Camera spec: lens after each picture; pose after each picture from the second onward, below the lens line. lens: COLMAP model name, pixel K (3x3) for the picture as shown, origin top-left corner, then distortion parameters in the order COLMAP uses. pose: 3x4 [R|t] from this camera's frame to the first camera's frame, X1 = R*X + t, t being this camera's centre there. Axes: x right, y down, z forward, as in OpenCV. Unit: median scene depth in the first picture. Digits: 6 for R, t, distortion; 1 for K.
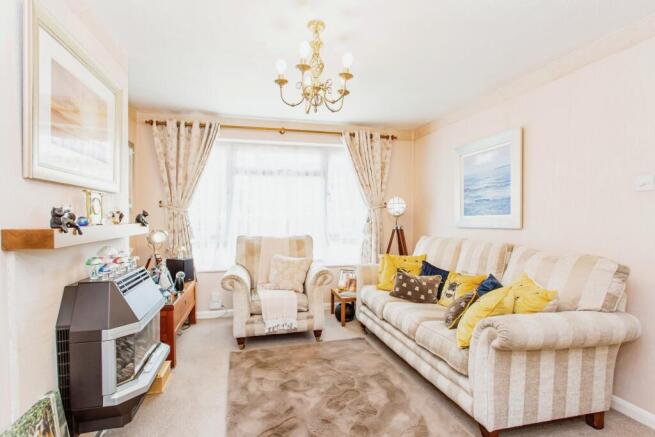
lens RADIAL K [[327.2, 0, 327.5], [0, 327.2, 218.5], [0, 0, 1]] dist [0.001738, 0.000119]
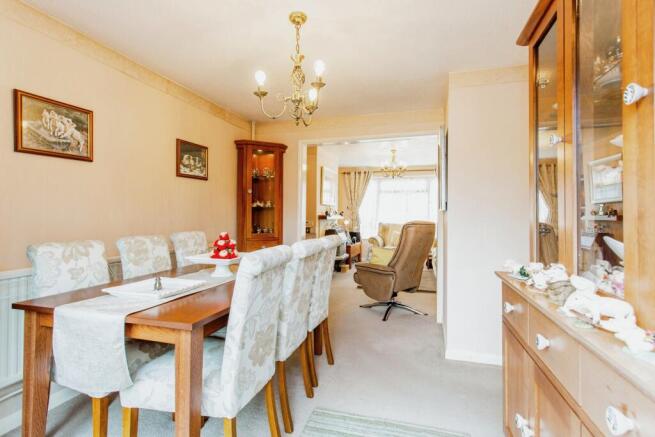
lens RADIAL K [[327.2, 0, 327.5], [0, 327.2, 218.5], [0, 0, 1]] dist [0.001738, 0.000119]
pose [[0.856496, 0.017265, -0.515865, 0.557740], [-0.015996, 0.999848, 0.006906, 0.016263], [0.515906, 0.002337, 0.856642, -1.046435]]
